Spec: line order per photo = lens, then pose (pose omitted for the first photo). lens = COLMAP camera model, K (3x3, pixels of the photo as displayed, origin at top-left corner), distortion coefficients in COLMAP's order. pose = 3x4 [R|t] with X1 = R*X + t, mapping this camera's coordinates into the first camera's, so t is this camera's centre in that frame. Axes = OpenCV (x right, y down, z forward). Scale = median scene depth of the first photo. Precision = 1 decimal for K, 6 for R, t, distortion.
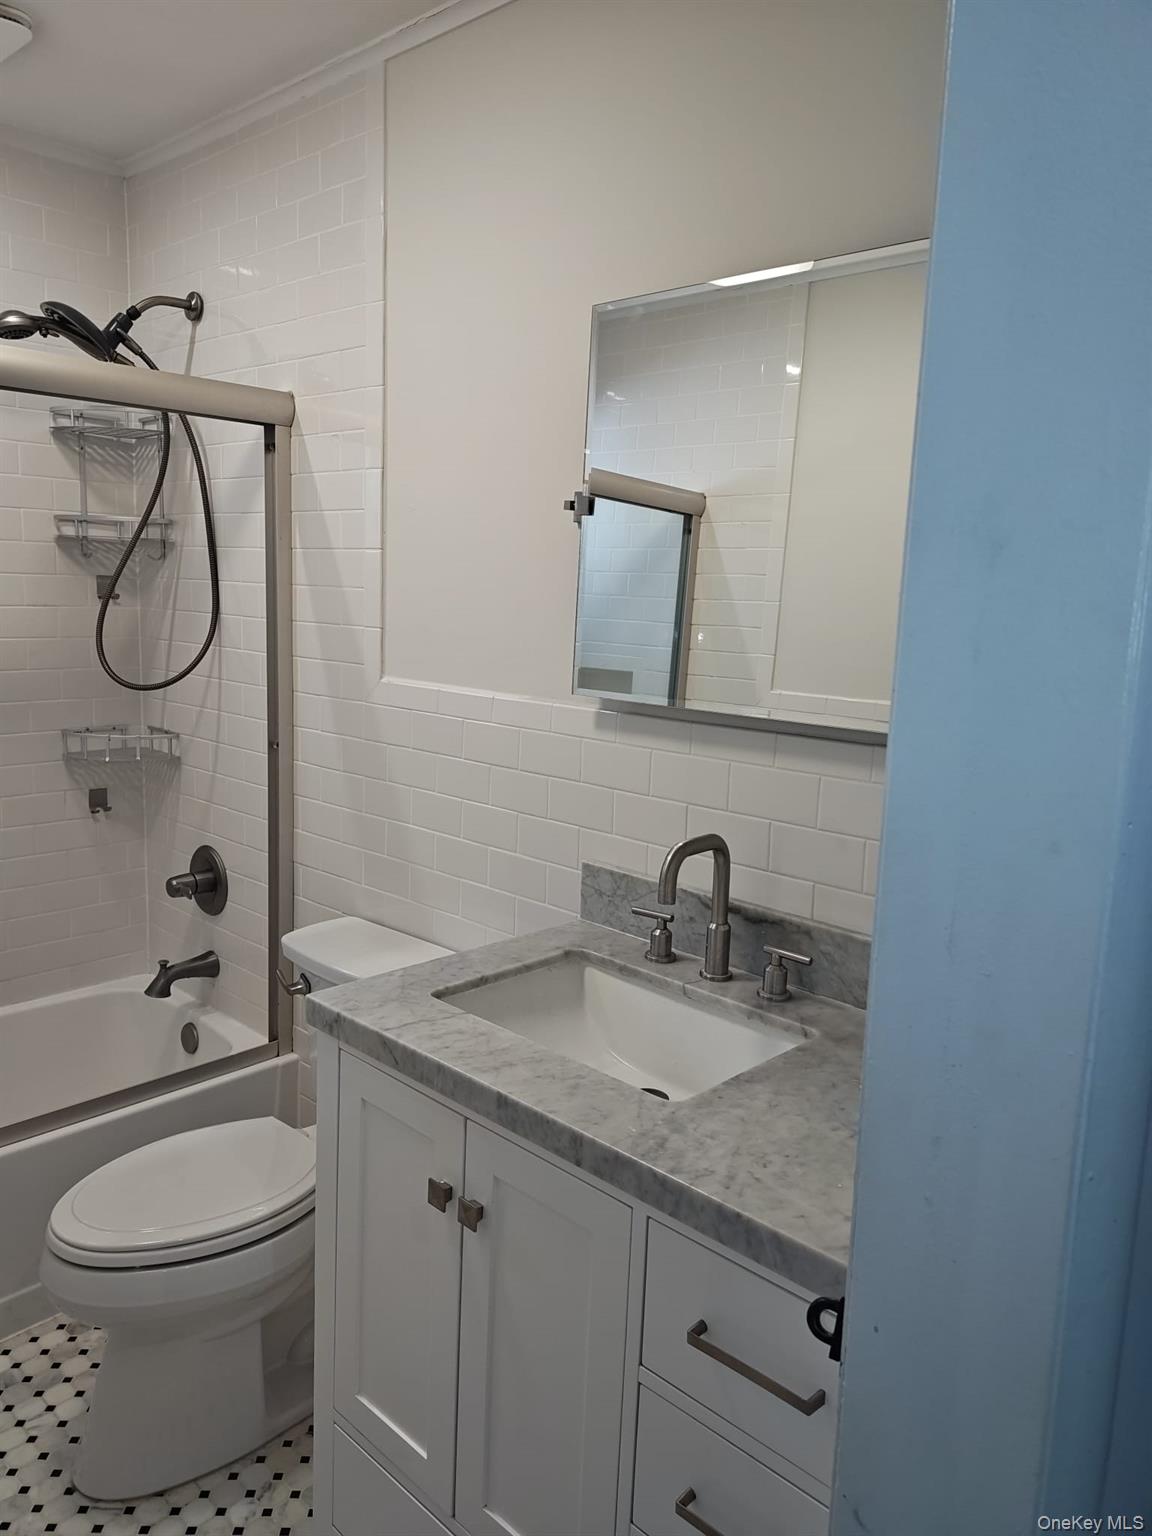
lens RADIAL K [[1112.8, 0, 582.5], [0, 1112.8, 783.2], [0, 0, 1]] dist [0.054900, -0.056307]
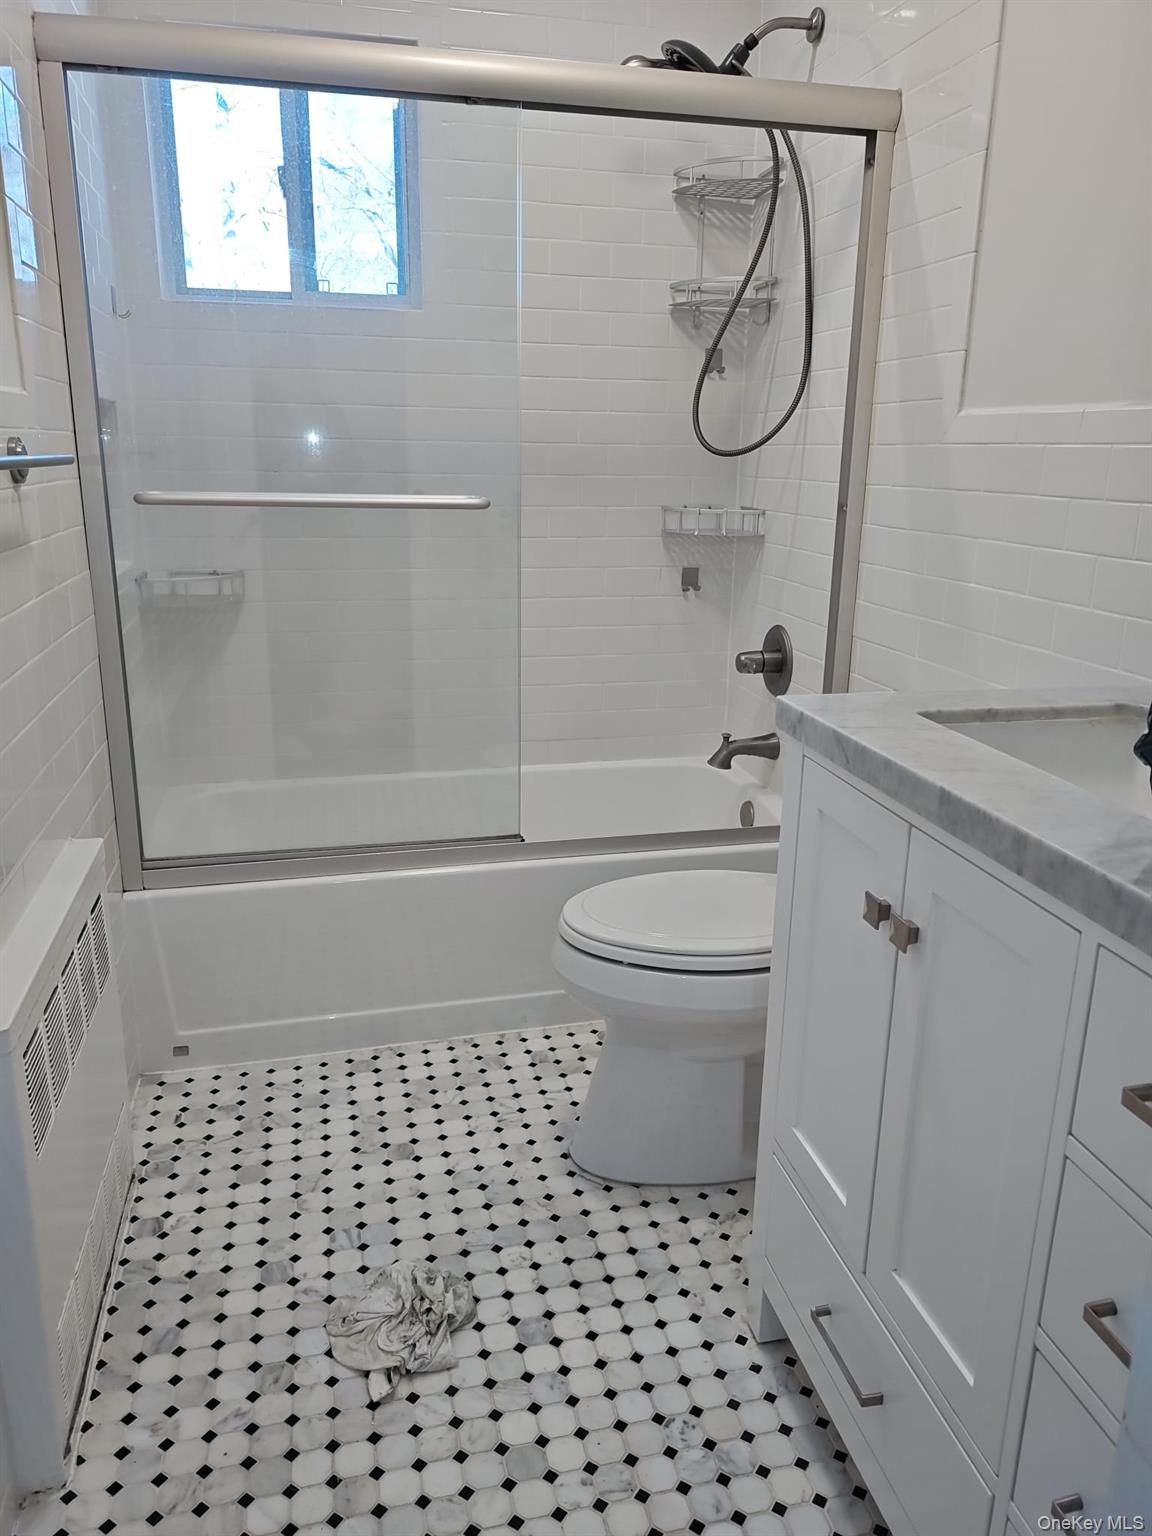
lens RADIAL K [[1112.8, 0, 581.1], [0, 1112.8, 772.2], [0, 0, 1]] dist [0.054900, -0.056307]
pose [[0.834047, 0.127563, -0.536744, 0.080103], [-0.077941, 0.990388, 0.114264, 0.107660], [0.546160, -0.053467, 0.835973, 0.094176]]
